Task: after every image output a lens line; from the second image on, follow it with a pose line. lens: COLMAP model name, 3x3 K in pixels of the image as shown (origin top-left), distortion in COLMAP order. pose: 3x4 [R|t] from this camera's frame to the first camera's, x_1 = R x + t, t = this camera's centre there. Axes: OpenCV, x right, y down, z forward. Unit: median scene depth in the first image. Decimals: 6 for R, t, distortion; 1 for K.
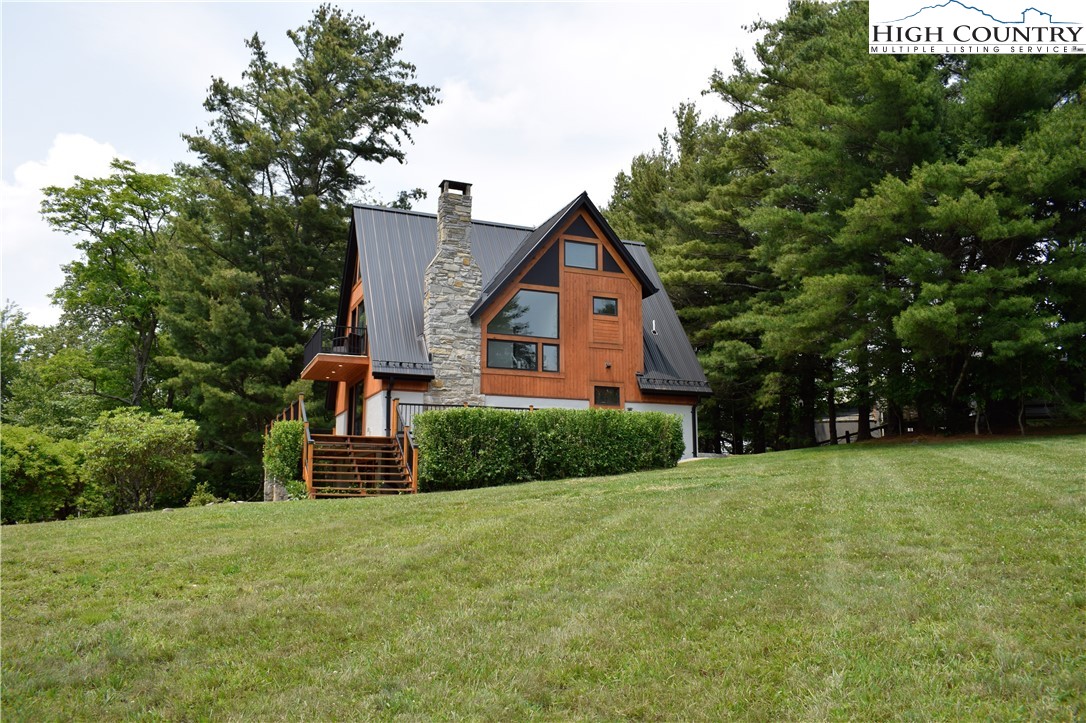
lens RADIAL K [[847.5, 0, 538.1], [0, 847.5, 363.6], [0, 0, 1]] dist [-0.101214, 0.023581]
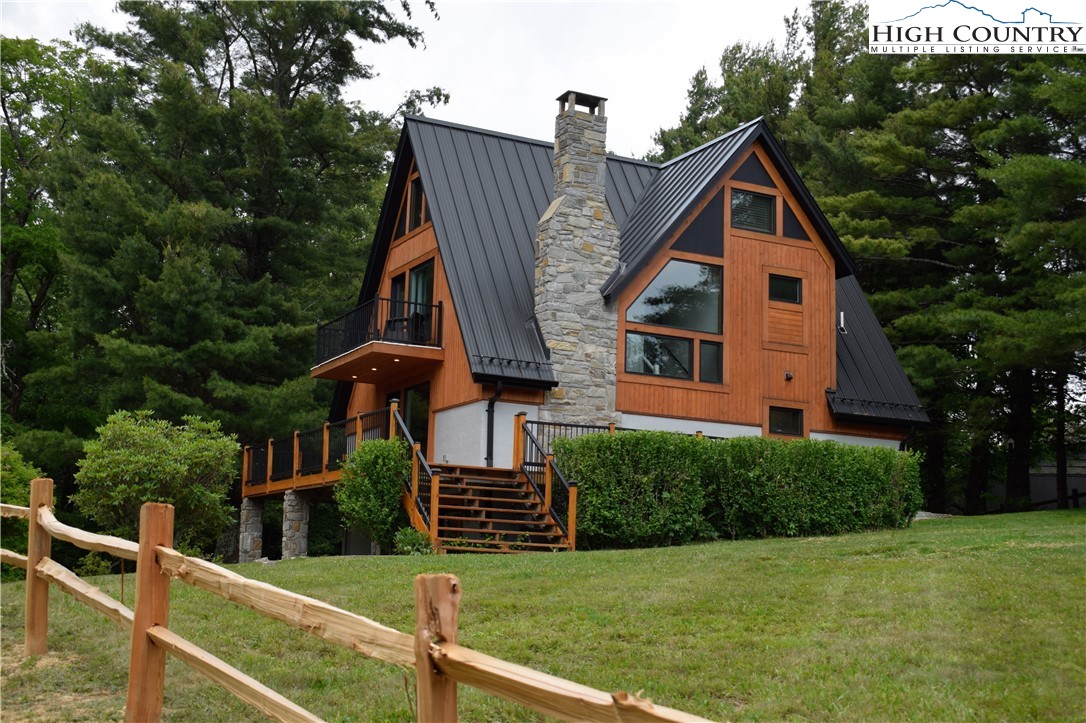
lens RADIAL K [[1408.2, 0, 538.3], [0, 1408.2, 363.2], [0, 0, 1]] dist [-0.043495, 0.000000]
pose [[0.996980, 0.042271, 0.065152, -0.187919], [-0.042234, 0.999106, -0.001946, 0.002199], [-0.065176, -0.000811, 0.997873, -0.110076]]
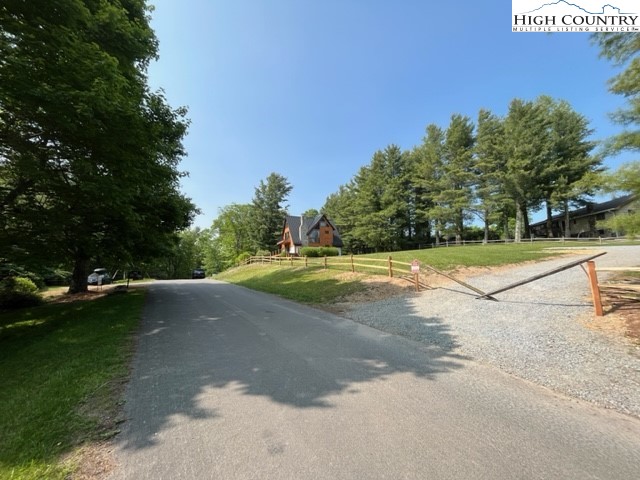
lens RADIAL K [[259.6, 0, 321.4], [0, 259.6, 245.5], [0, 0, 1]] dist [0.002024, -0.000037]
pose [[0.997109, -0.016959, 0.074068, -0.108103], [0.013370, 0.998724, 0.048690, -0.062724], [-0.074800, -0.047559, 0.996064, -0.939650]]
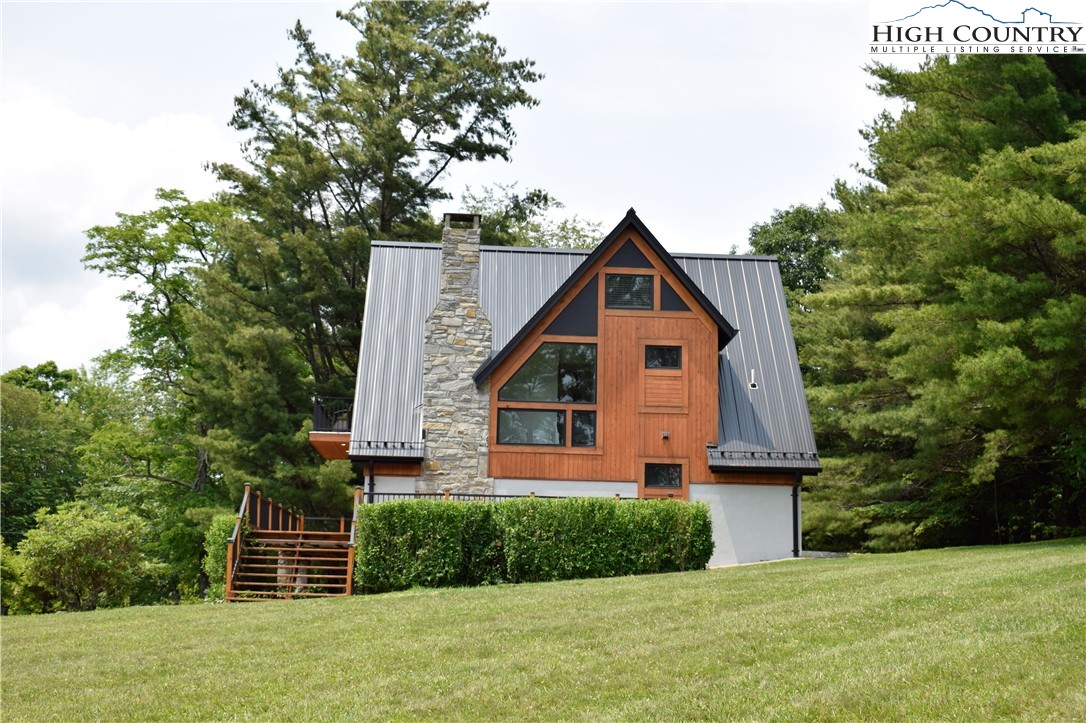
lens RADIAL K [[1346.4, 0, 534.4], [0, 1346.4, 370.0], [0, 0, 1]] dist [-0.057068, 0.000000]
pose [[0.941792, -0.041194, -0.333663, 0.371520], [0.034673, 0.999074, -0.025479, -0.029431], [0.334404, 0.012427, 0.942348, -0.176616]]
